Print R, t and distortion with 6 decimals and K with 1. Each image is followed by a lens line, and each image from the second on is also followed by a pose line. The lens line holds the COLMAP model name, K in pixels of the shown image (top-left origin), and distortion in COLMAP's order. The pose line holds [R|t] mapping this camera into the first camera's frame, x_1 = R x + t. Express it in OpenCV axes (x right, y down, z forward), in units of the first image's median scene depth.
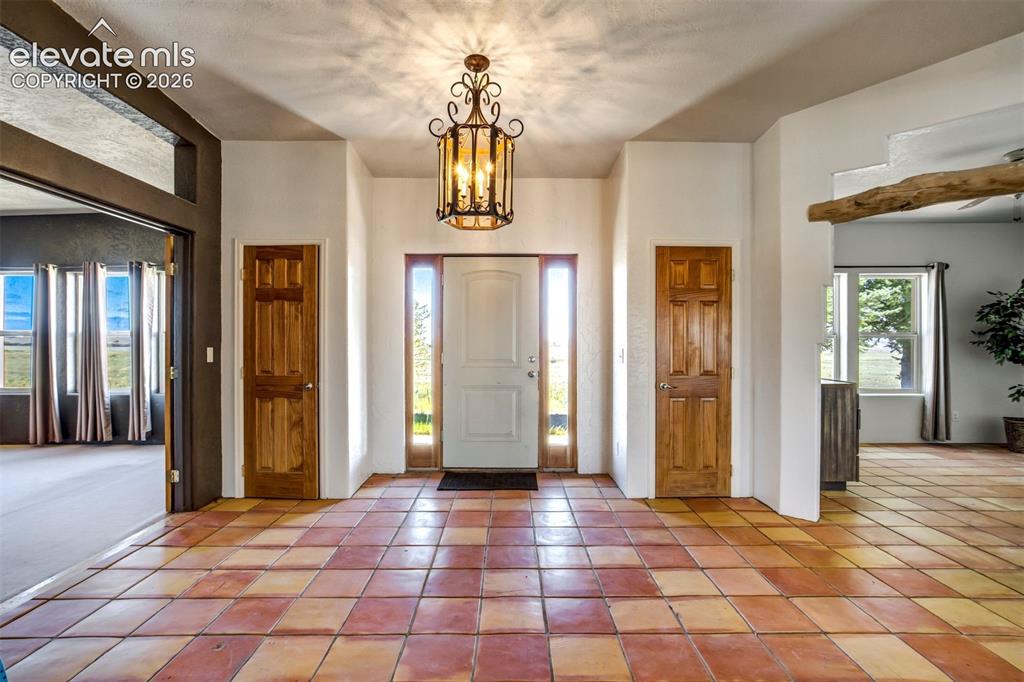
lens RADIAL K [[479.9, 0, 512.0], [0, 479.9, 341.0], [0, 0, 1]] dist [-0.035759, 0.021526]
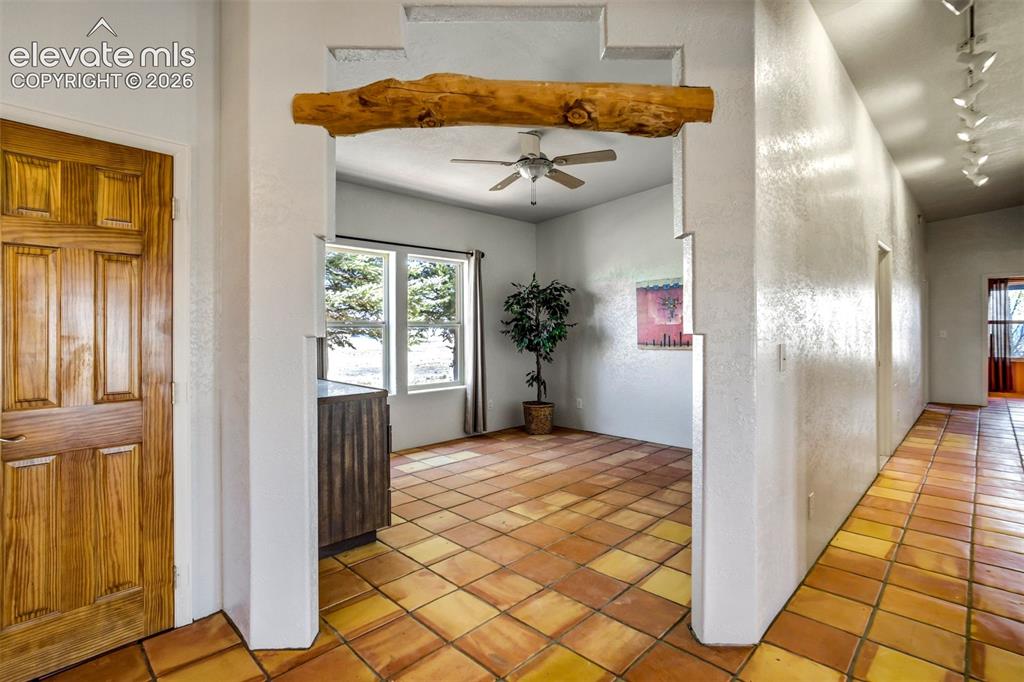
lens RADIAL K [[489.1, 0, 507.4], [0, 489.1, 327.5], [0, 0, 1]] dist [-0.035185, 0.023122]
pose [[0.707865, -0.001136, 0.706347, 0.343289], [0.007655, 0.999952, -0.006062, 0.000406], [-0.706307, 0.009698, 0.707840, 0.353954]]
